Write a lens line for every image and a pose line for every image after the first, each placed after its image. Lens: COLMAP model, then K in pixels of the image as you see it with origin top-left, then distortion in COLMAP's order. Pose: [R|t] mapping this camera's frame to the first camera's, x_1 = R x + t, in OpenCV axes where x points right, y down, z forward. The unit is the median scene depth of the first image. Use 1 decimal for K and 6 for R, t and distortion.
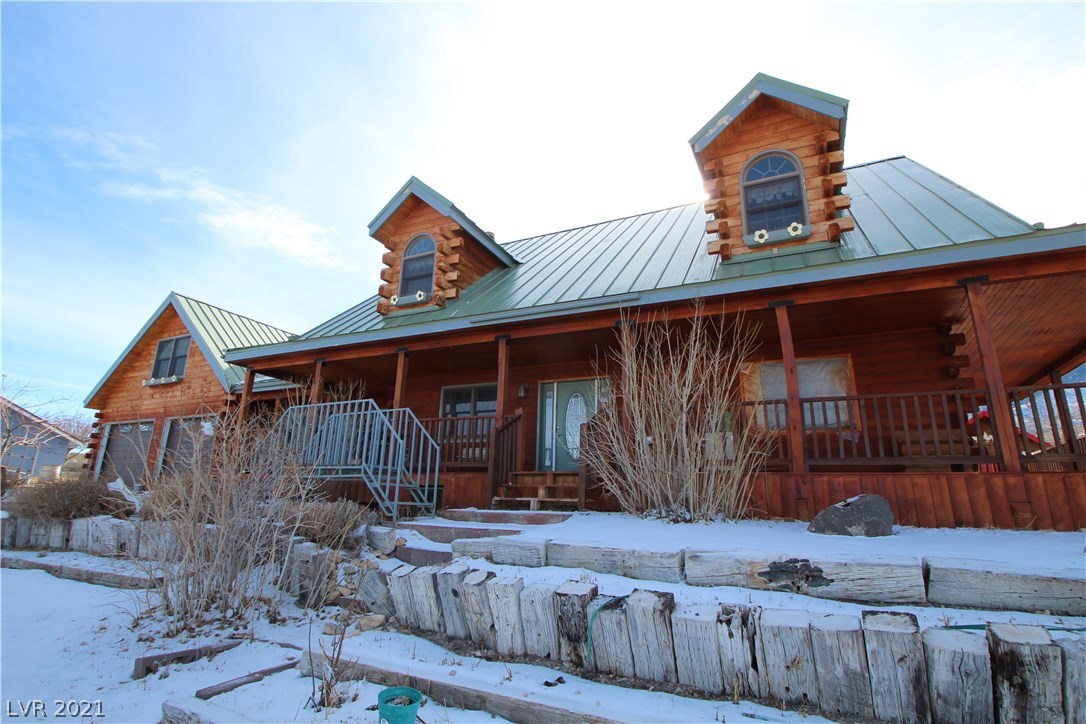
lens RADIAL K [[548.3, 0, 541.6], [0, 548.3, 358.7], [0, 0, 1]] dist [-0.007344, -0.000453]
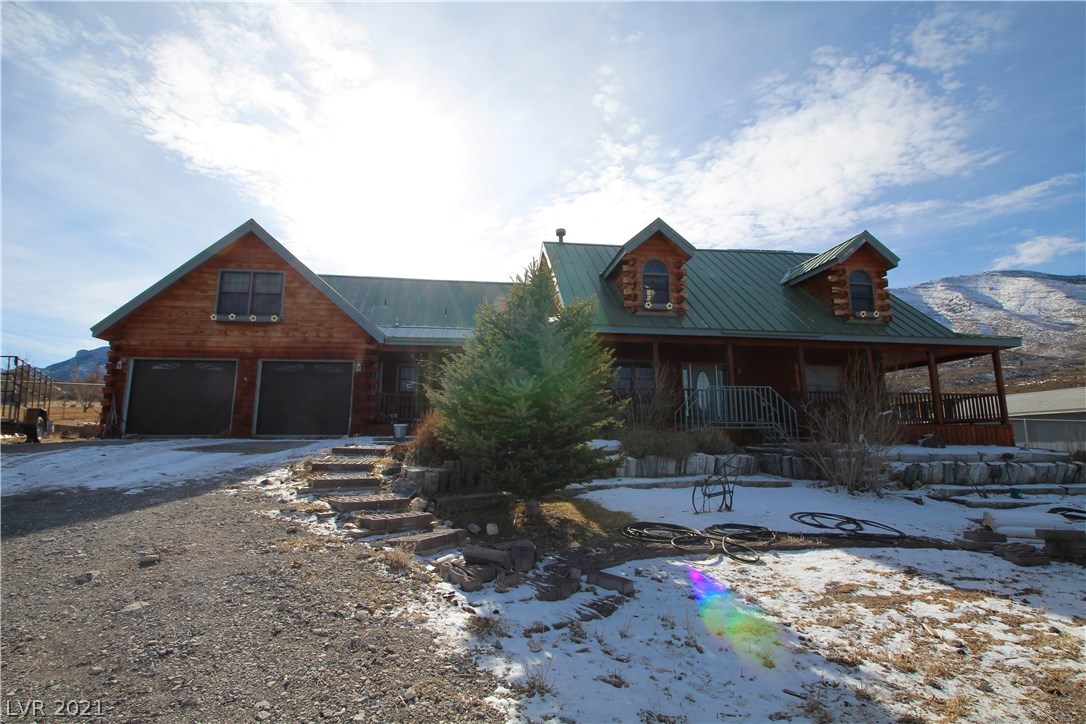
lens RADIAL K [[548.3, 0, 538.6], [0, 548.3, 361.8], [0, 0, 1]] dist [-0.007344, -0.000453]
pose [[0.824284, 0.050429, 0.563926, -1.020477], [-0.126240, 0.987321, 0.096233, -0.047545], [-0.551923, -0.150513, 0.820200, -0.043041]]
